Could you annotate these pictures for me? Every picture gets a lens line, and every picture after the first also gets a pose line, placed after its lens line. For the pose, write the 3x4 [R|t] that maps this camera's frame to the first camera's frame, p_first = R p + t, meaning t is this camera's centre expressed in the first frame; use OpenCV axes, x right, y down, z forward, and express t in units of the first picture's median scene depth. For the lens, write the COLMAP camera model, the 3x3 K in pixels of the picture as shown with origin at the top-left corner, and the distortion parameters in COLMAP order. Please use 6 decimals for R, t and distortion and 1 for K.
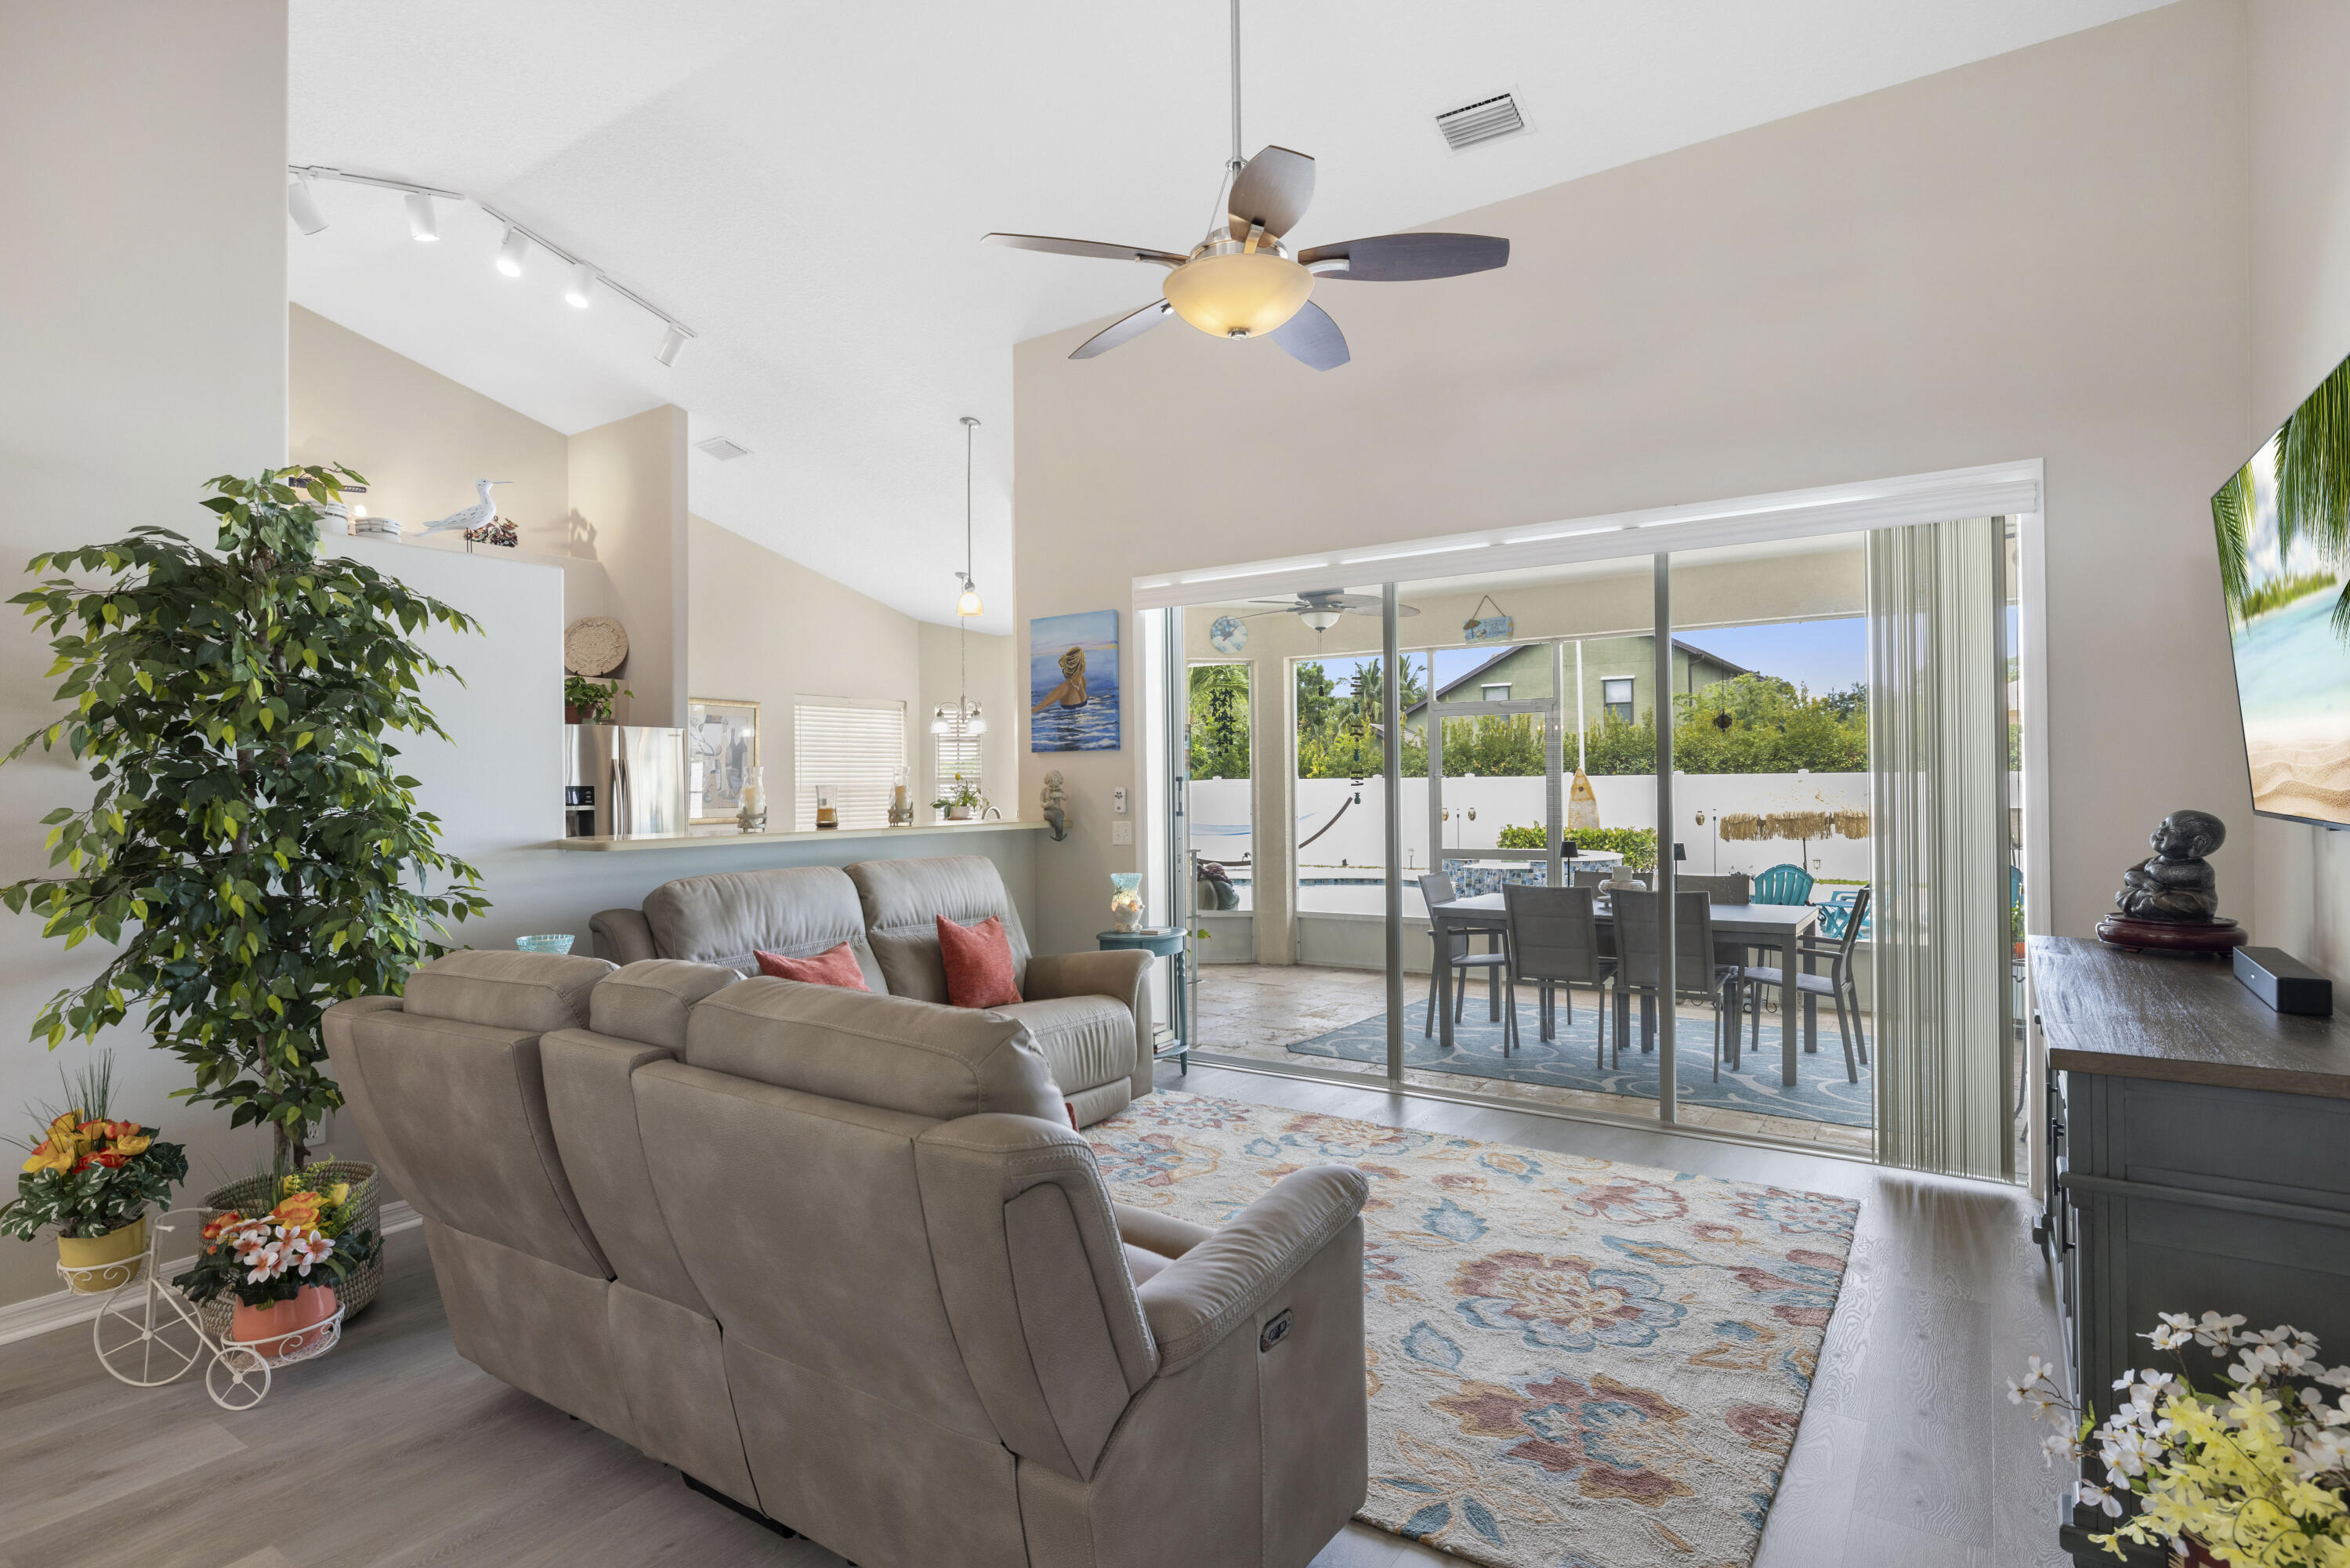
lens RADIAL K [[1194.8, 0, 1175.0], [0, 1194.8, 780.2], [0, 0, 1]] dist [-0.004277, 0.000057]
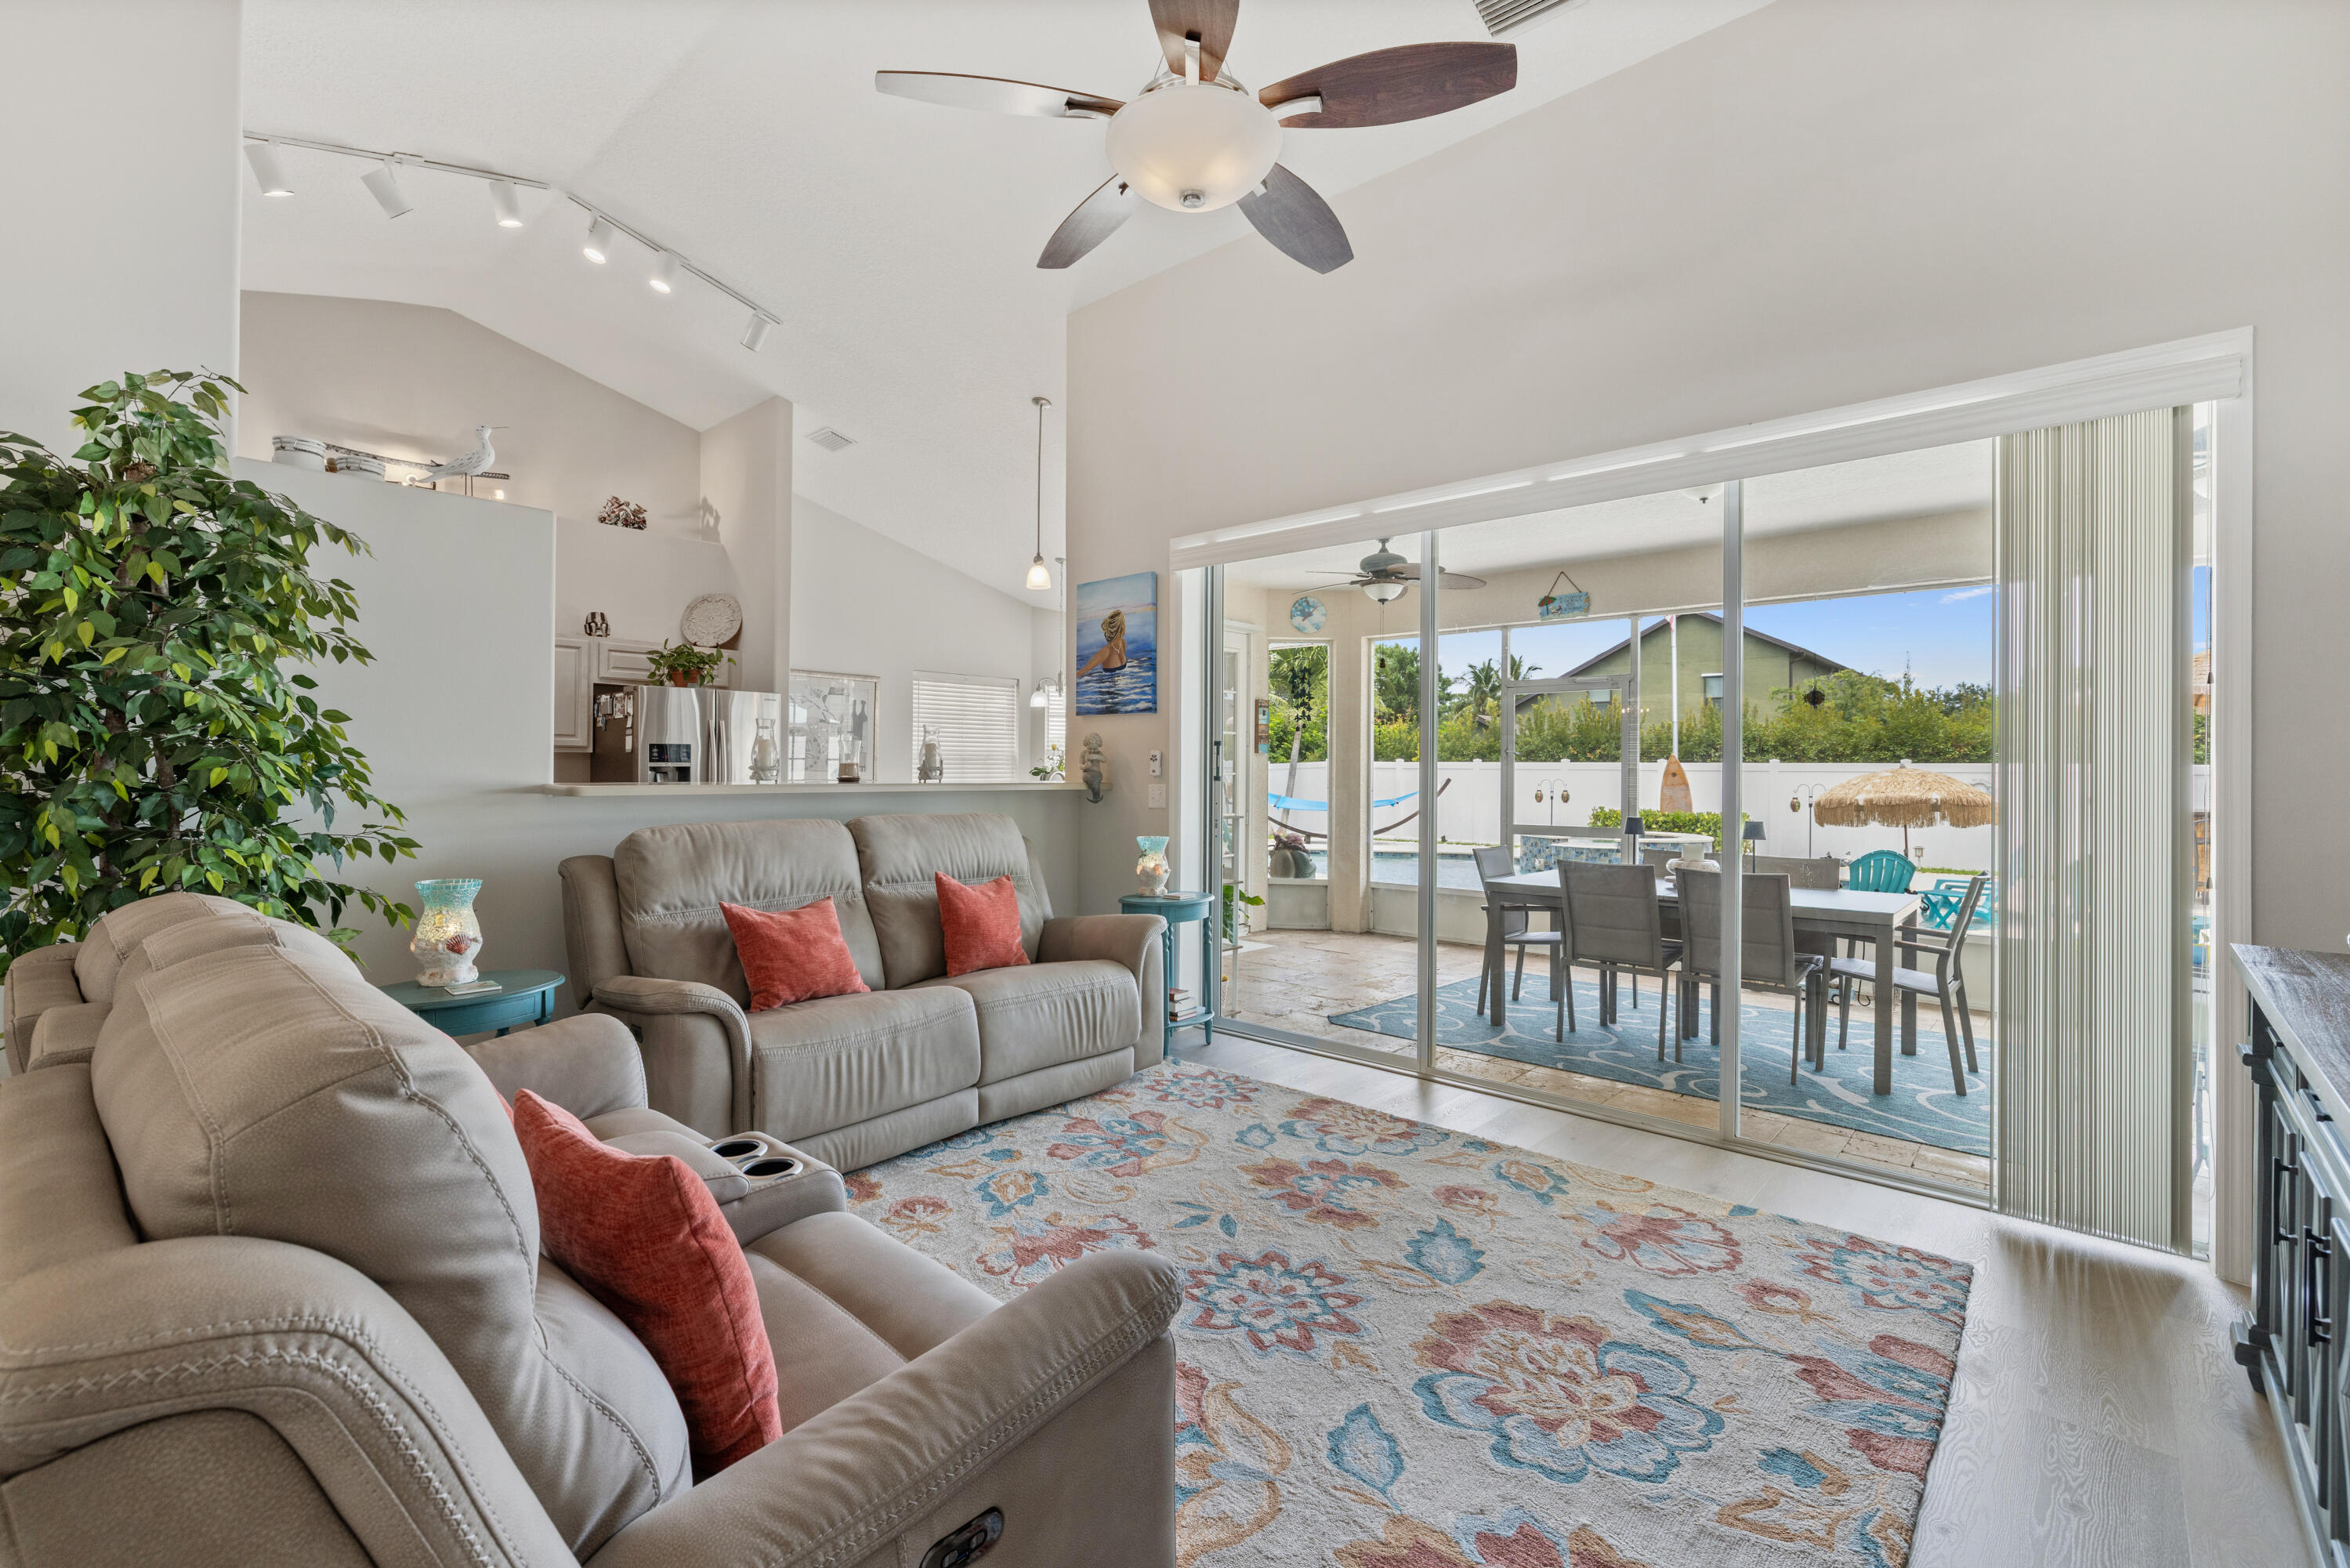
lens RADIAL K [[1022.3, 0, 1170.3], [0, 1022.3, 766.6], [0, 0, 1]] dist [0.001662, -0.000238]
pose [[0.990248, 0.017527, -0.138209, 0.089755], [-0.017239, 0.999846, 0.003279, 0.017601], [0.138245, -0.000864, 0.990398, 0.169416]]
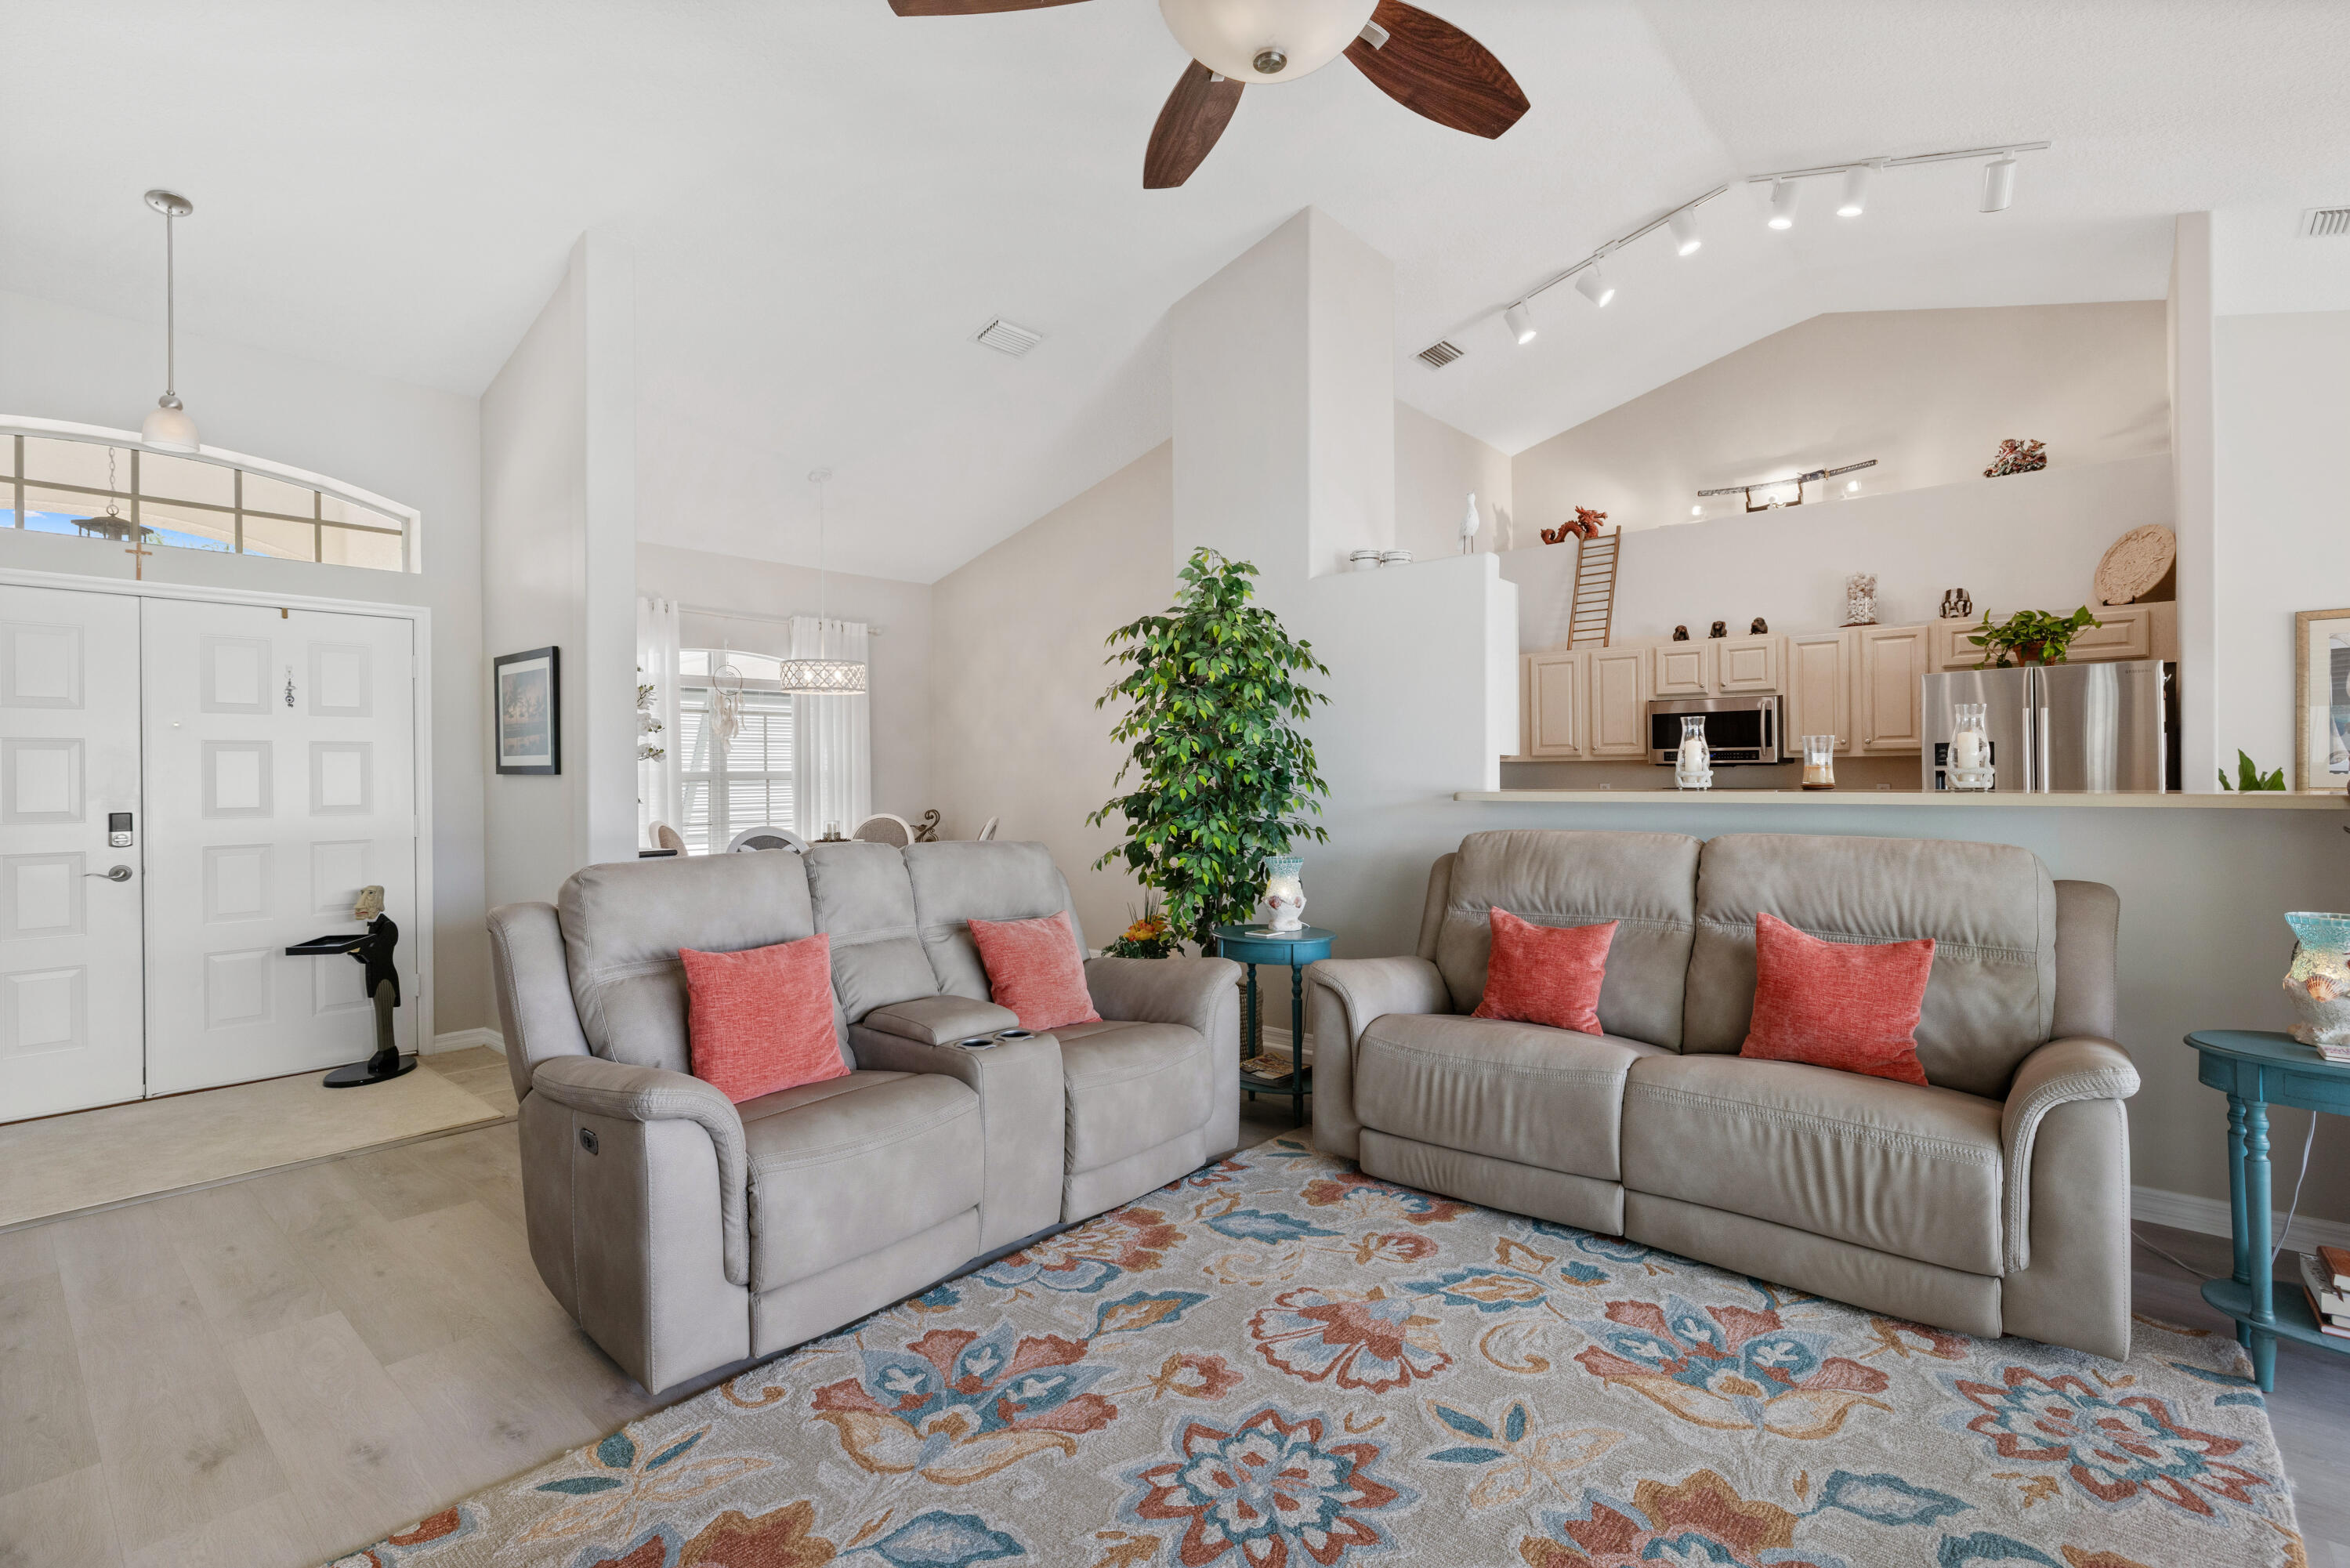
lens RADIAL K [[1076.3, 0, 1170.5], [0, 1076.3, 776.8], [0, 0, 1]] dist [-0.001420, 0.000202]
pose [[-0.125436, 0.012010, -0.992029, 0.415326], [0.014019, 0.999848, 0.010332, 0.016495], [0.992003, -0.012611, -0.125585, 0.625372]]
